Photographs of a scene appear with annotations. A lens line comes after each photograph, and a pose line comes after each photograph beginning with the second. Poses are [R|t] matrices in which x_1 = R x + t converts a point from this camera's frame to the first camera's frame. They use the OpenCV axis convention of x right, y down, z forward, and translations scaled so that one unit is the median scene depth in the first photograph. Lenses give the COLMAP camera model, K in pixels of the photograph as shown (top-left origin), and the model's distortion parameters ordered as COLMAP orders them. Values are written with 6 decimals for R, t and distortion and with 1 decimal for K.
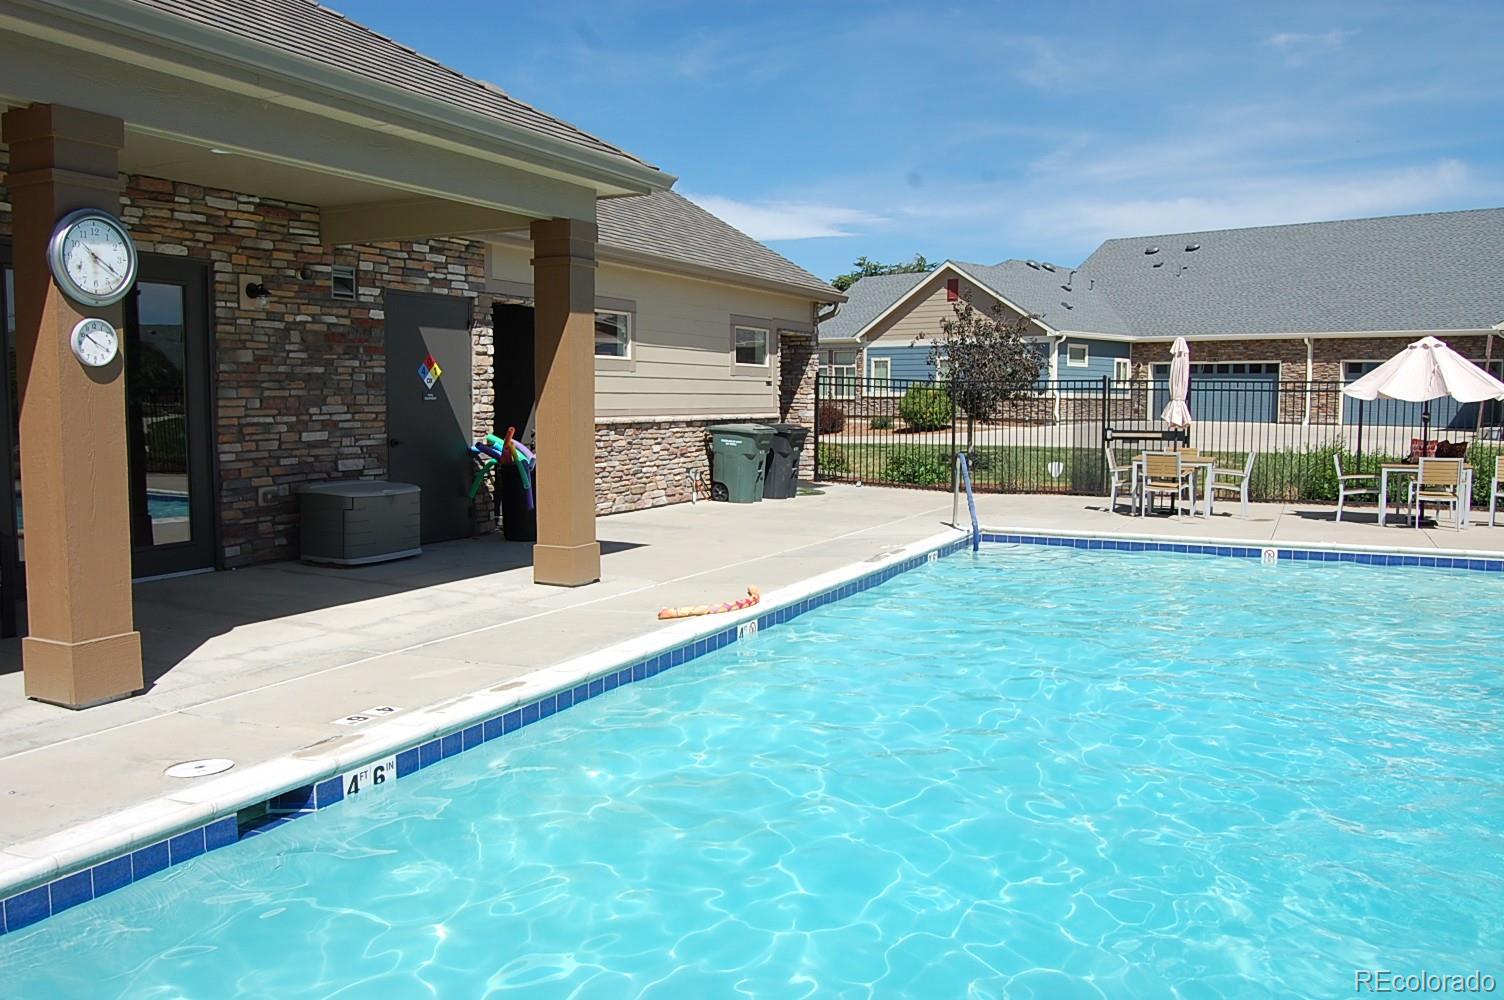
lens RADIAL K [[1228.5, 0, 751.8], [0, 1228.5, 500.1], [0, 0, 1]] dist [-0.079299, 0.020767]
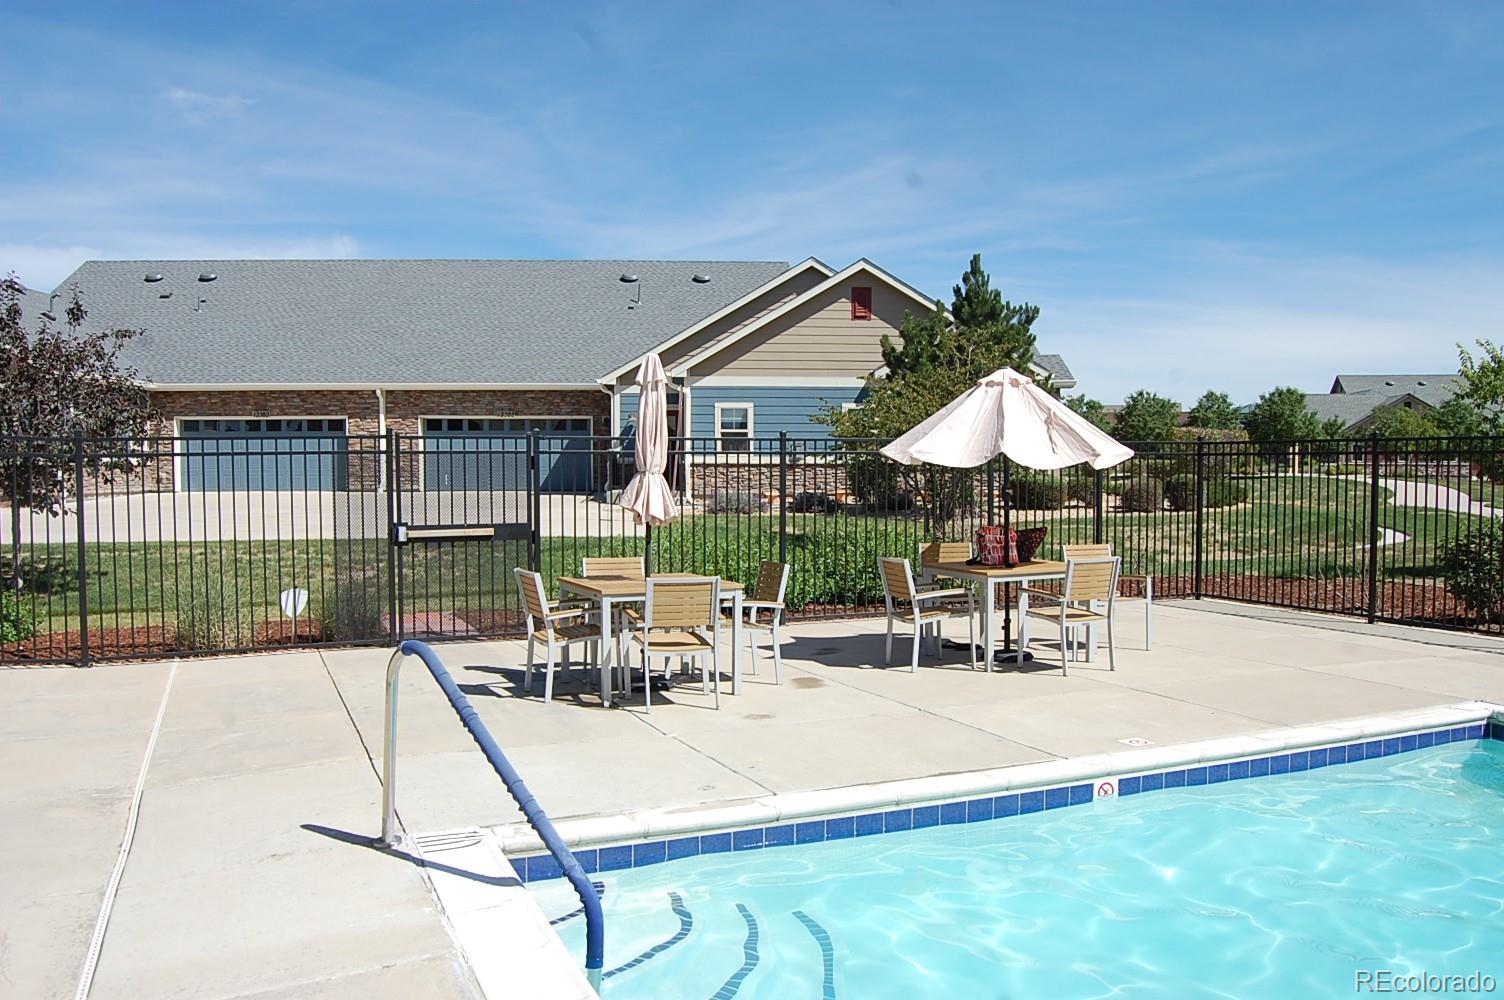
lens RADIAL K [[1228.5, 0, 749.6], [0, 1228.5, 509.9], [0, 0, 1]] dist [-0.079299, 0.020767]
pose [[0.660749, -0.037190, 0.749685, -0.009743], [0.068561, 0.997587, -0.010939, -0.023068], [-0.747470, 0.058627, 0.661704, 0.246384]]
